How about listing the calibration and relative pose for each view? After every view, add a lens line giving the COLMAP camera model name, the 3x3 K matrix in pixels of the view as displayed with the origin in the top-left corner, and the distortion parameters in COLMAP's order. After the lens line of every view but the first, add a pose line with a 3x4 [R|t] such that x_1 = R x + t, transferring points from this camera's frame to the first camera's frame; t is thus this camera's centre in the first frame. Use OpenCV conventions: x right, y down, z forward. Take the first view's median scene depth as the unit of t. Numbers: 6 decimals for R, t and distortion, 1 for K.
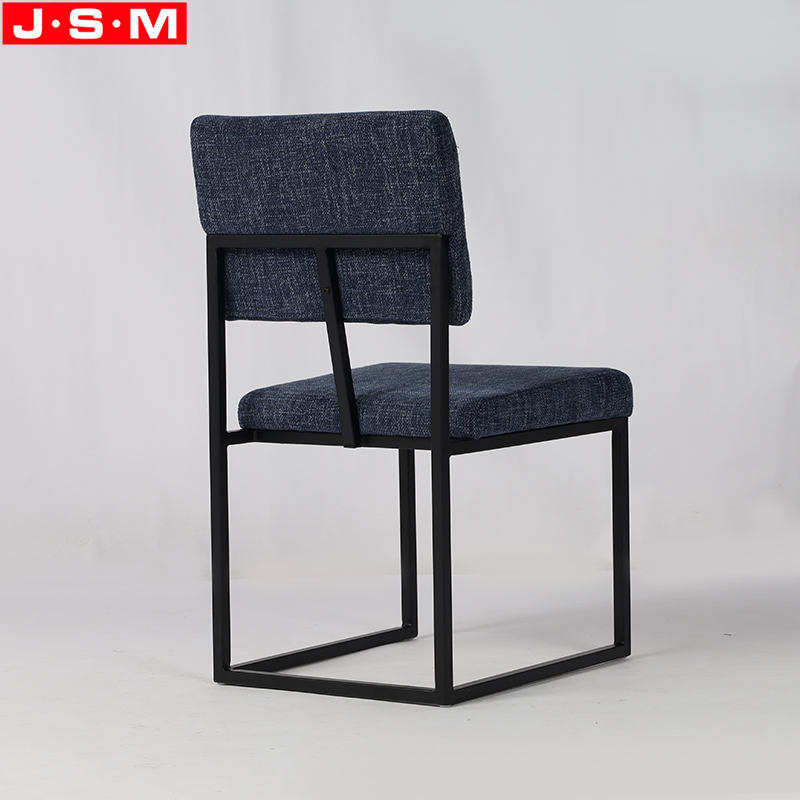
lens RADIAL K [[3174.2, 0, 400.0], [0, 3174.2, 400.0], [0, 0, 1]] dist [0.059550, 1.379103]
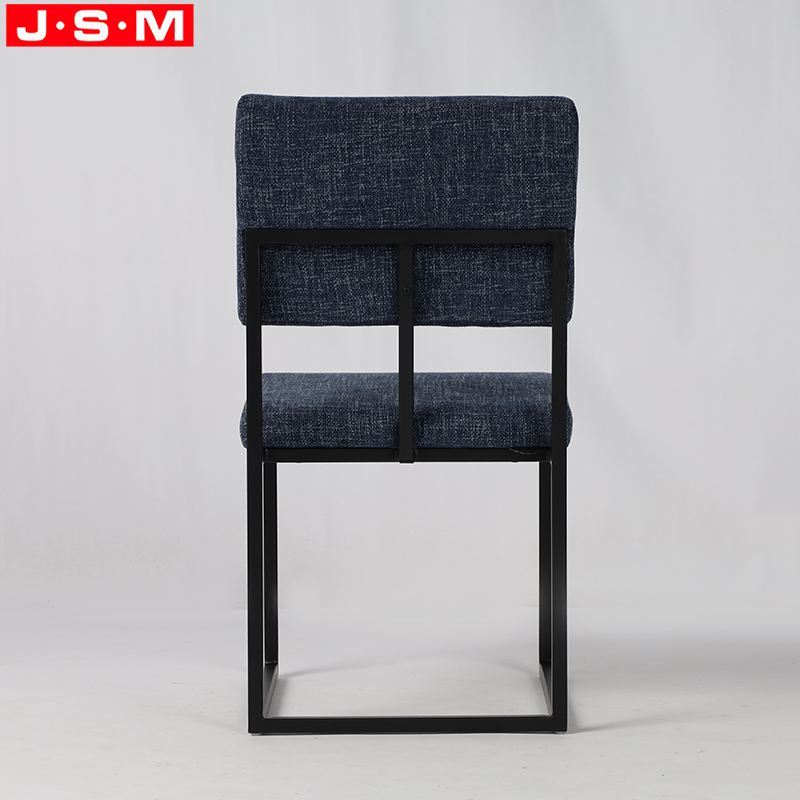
lens RADIAL K [[3174.2, 0, 400.0], [0, 3174.2, 400.0], [0, 0, 1]] dist [0.059550, 1.379103]
pose [[0.799343, -0.017884, 0.600609, -0.575361], [0.030299, 0.999485, -0.010564, 0.006617], [-0.600111, 0.026642, 0.799473, 0.271380]]
